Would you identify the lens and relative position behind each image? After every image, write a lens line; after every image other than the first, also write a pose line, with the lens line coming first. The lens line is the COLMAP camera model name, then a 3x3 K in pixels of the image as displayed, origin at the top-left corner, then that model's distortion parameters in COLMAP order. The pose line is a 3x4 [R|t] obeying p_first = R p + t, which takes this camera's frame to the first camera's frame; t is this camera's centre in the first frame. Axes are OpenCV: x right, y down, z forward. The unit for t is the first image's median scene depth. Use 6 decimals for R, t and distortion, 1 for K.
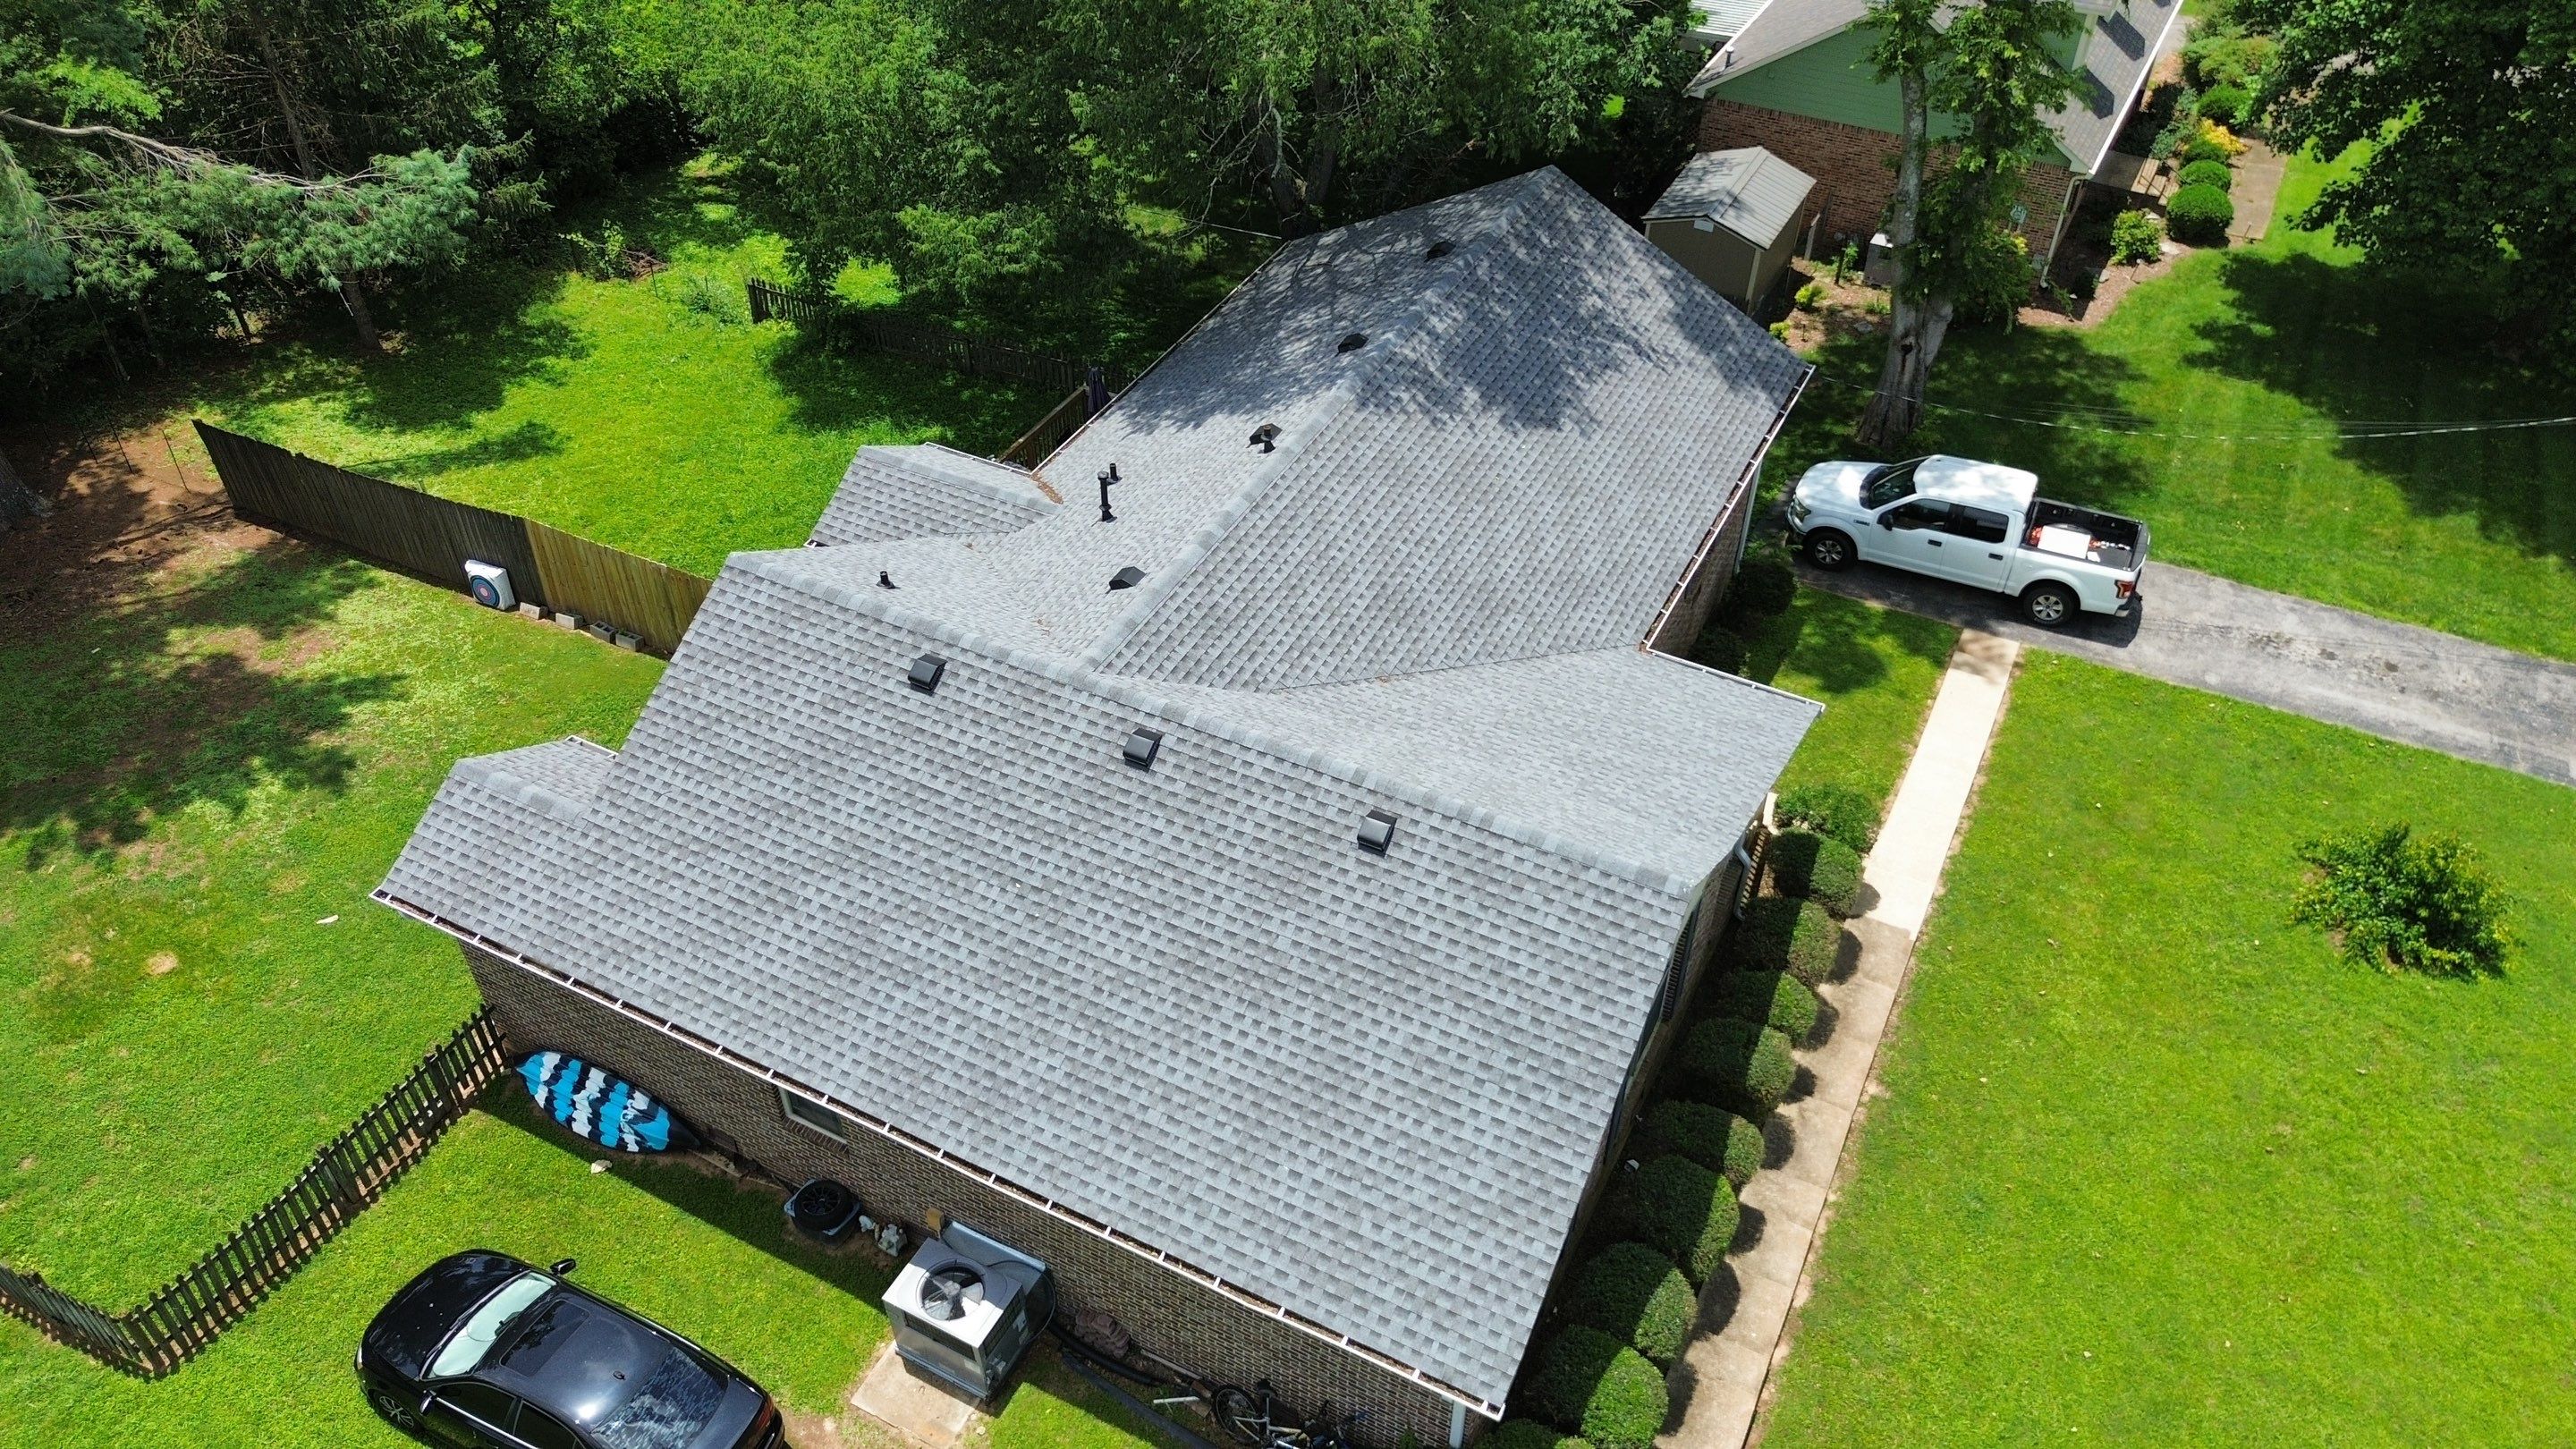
lens RADIAL K [[1810.5, 0, 1288.0], [0, 1810.5, 724.5], [0, 0, 1]] dist [0.068321, -0.064645]
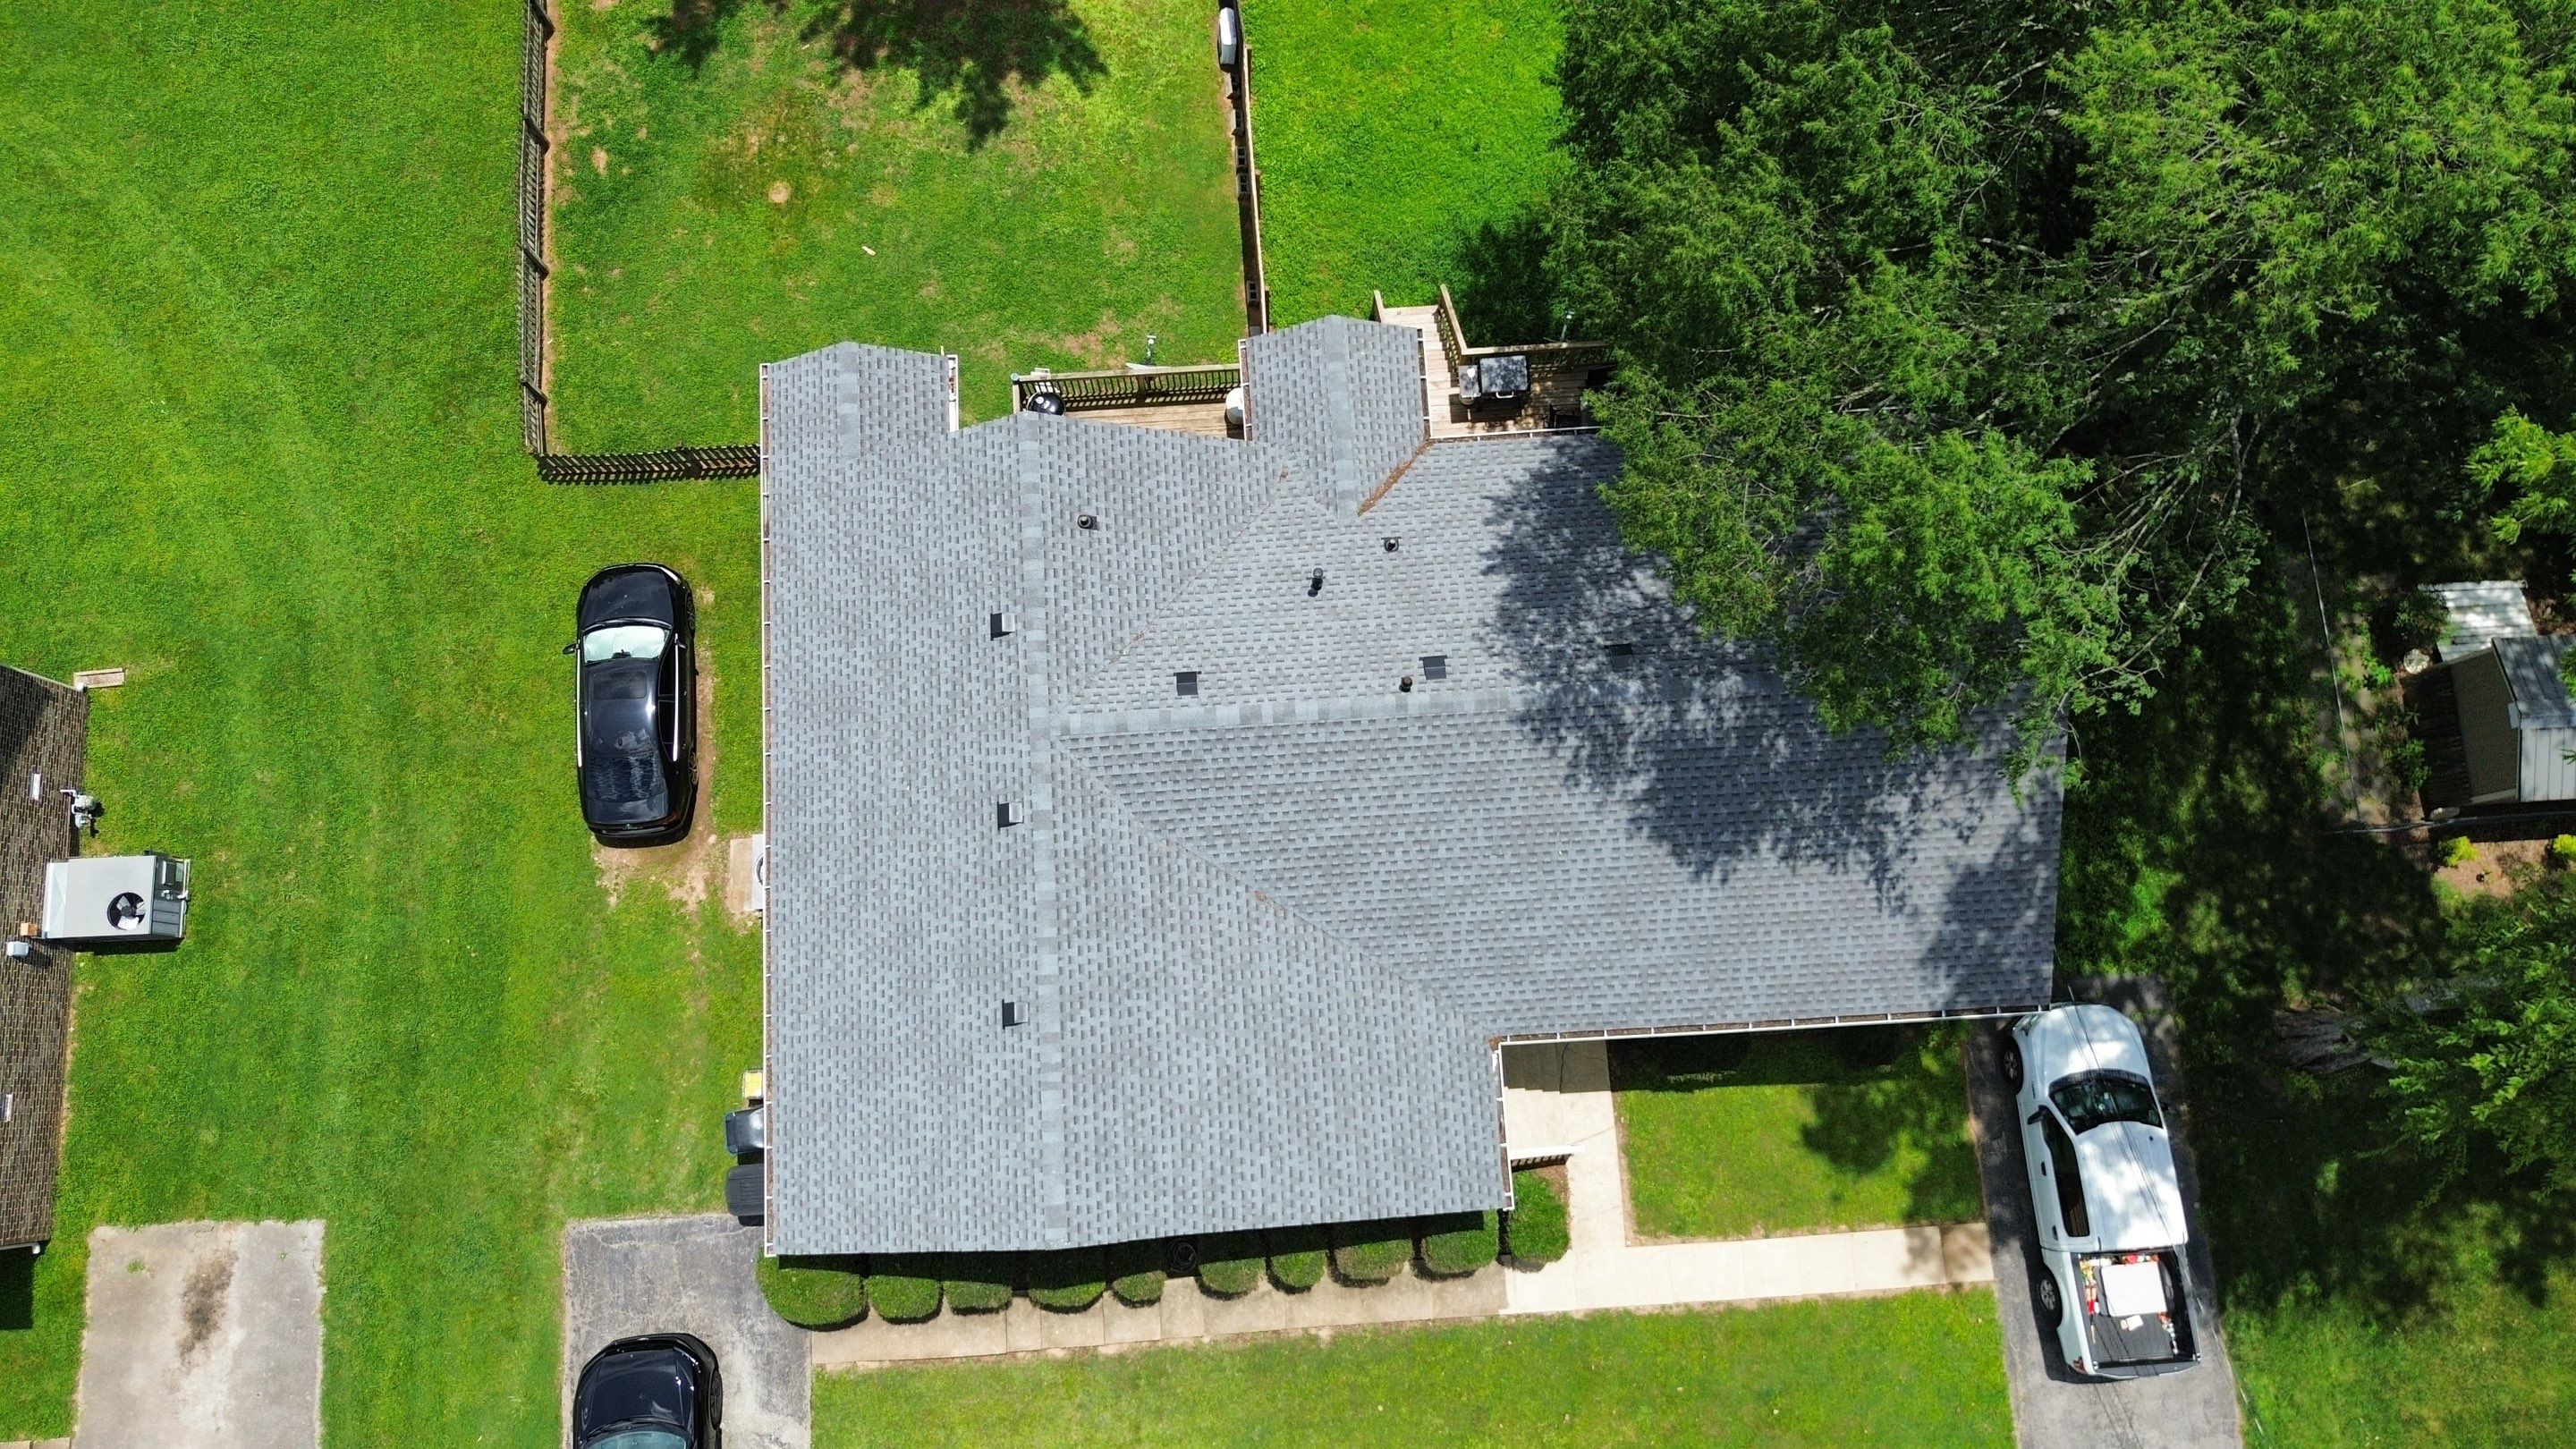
lens RADIAL K [[1824.8, 0, 1292.8], [0, 1824.8, 710.2], [0, 0, 1]] dist [0.037483, -0.042706]
pose [[0.512931, 0.841459, -0.169849, 0.166816], [-0.566544, 0.480480, 0.669453, -0.916412], [0.644927, -0.247156, 0.723176, 0.168274]]
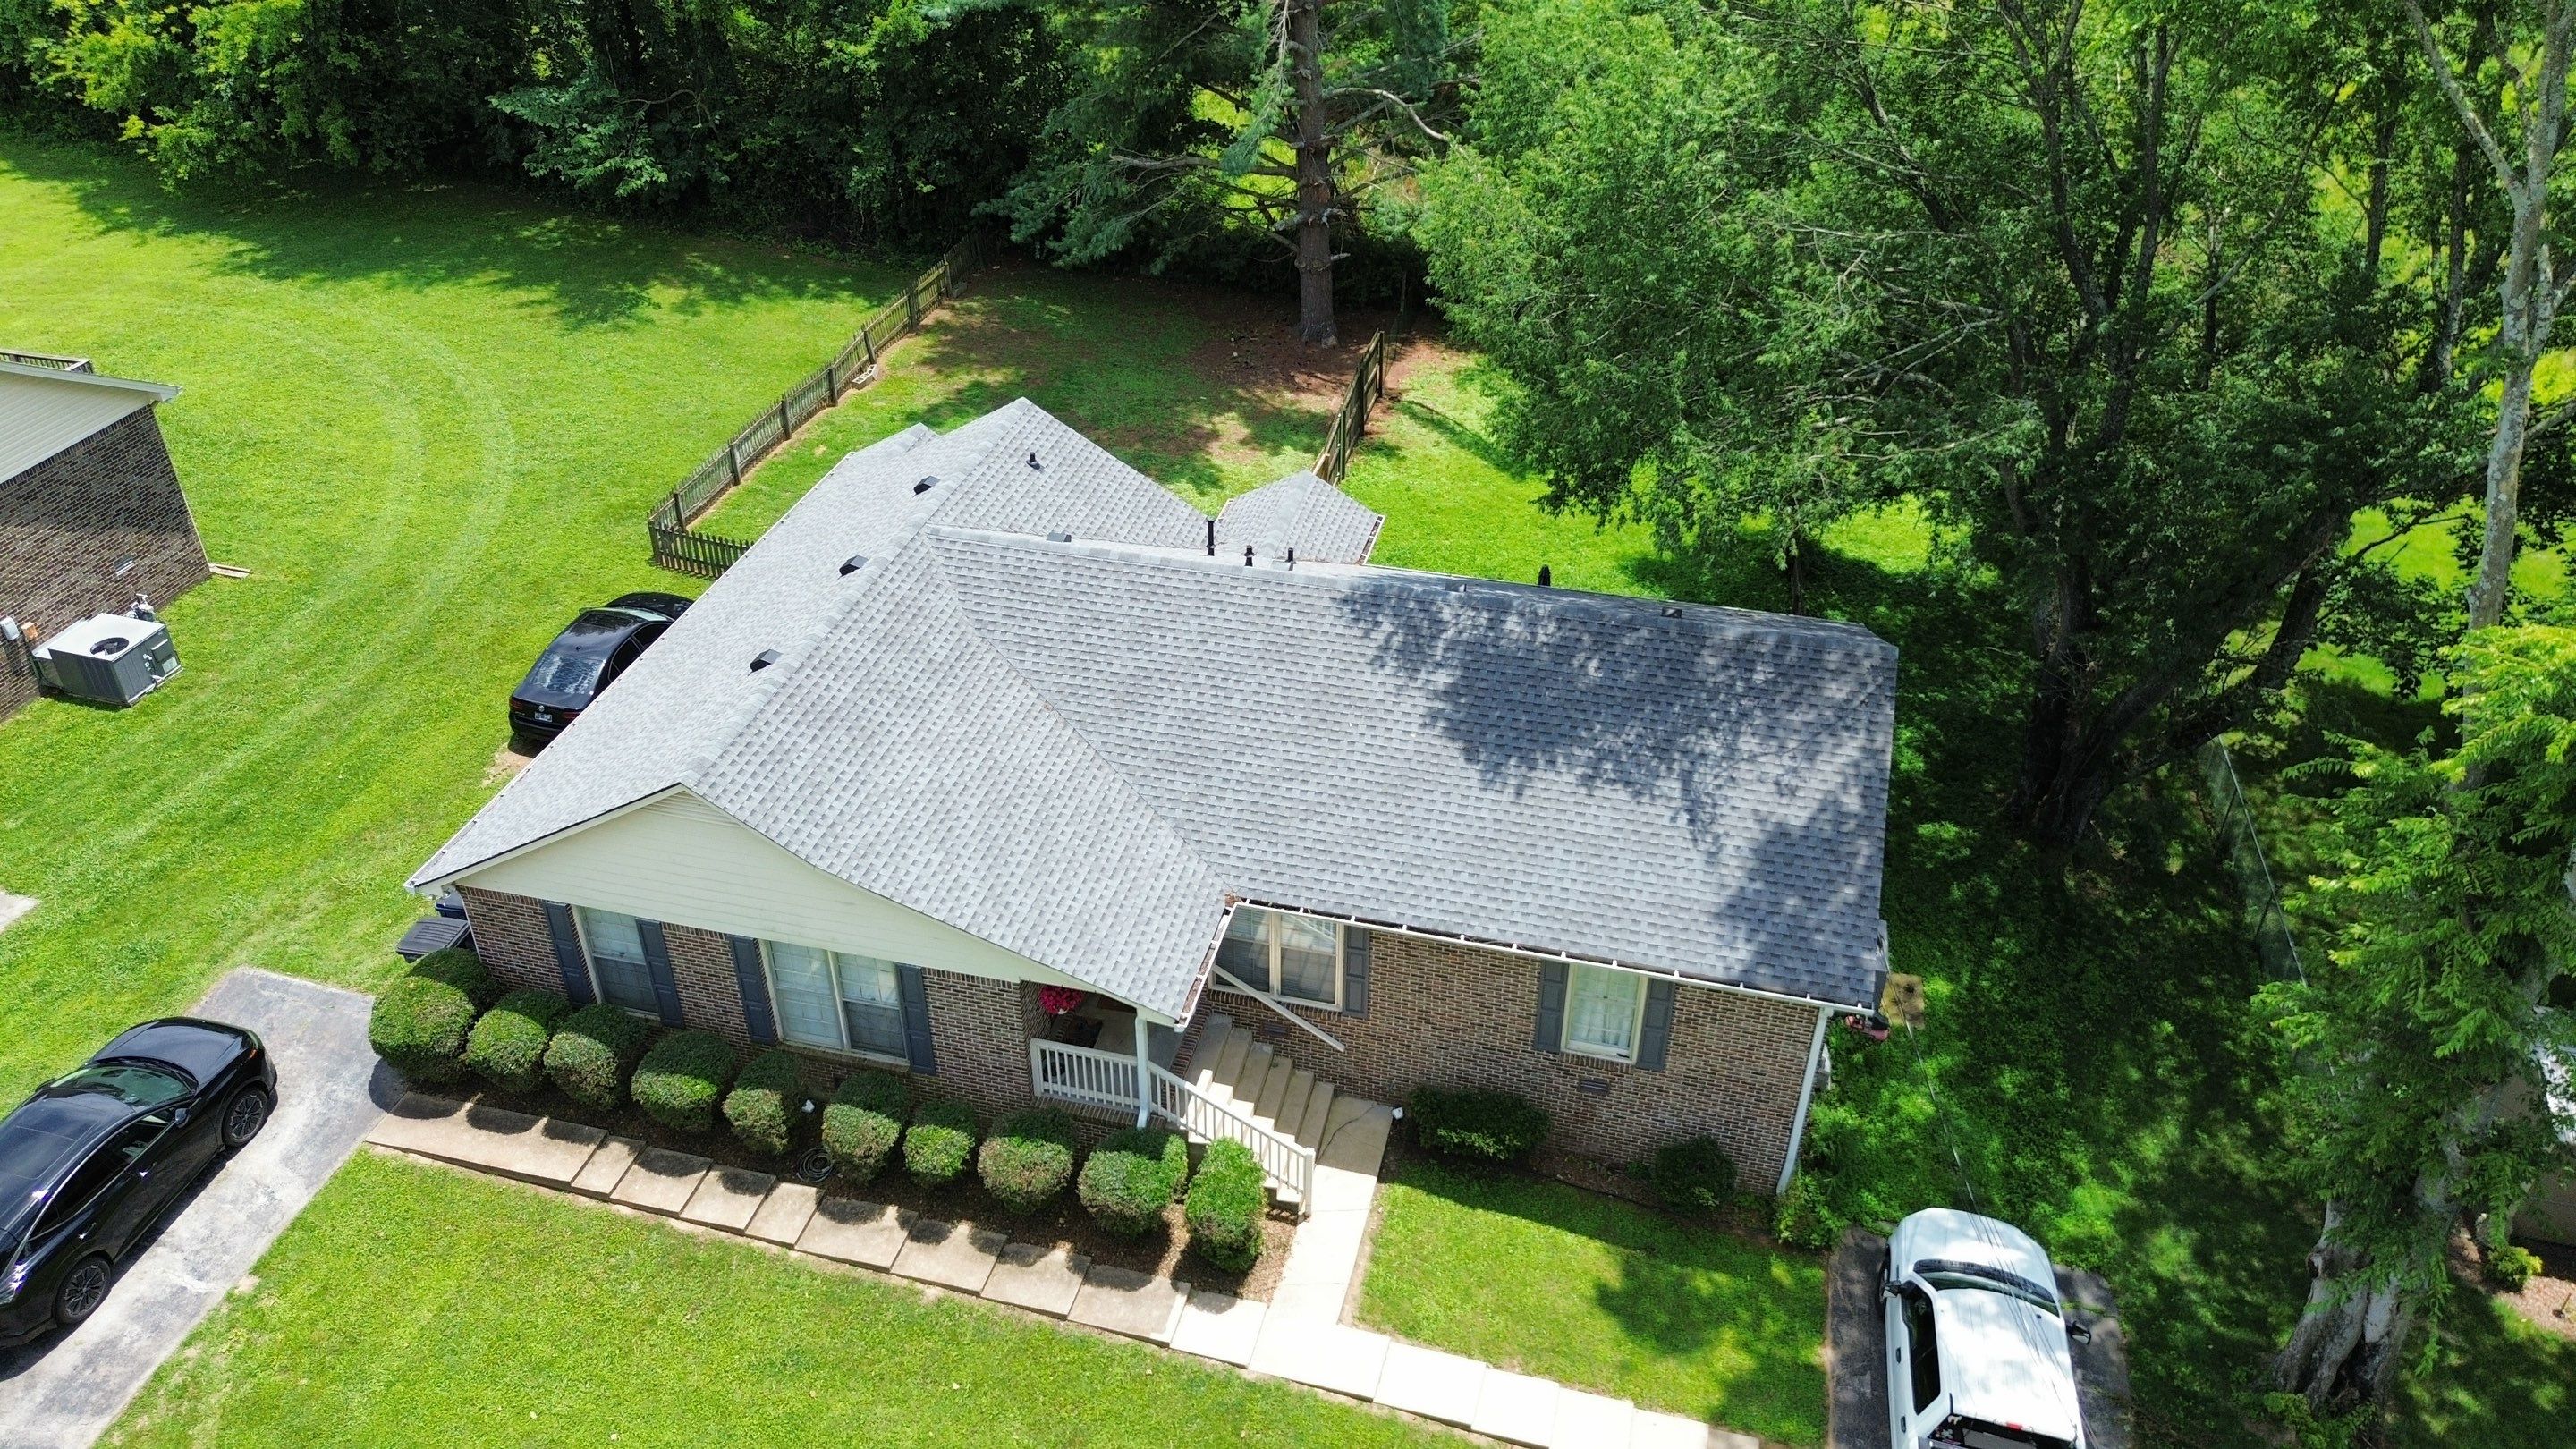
lens RADIAL K [[1810.5, 0, 1288.0], [0, 1810.5, 724.5], [0, 0, 1]] dist [0.068321, -0.064645]
pose [[0.228409, 0.550258, -0.803147, 1.066027], [-0.647668, 0.701808, 0.296635, -0.477911], [0.726881, 0.452418, 0.516683, 0.505044]]
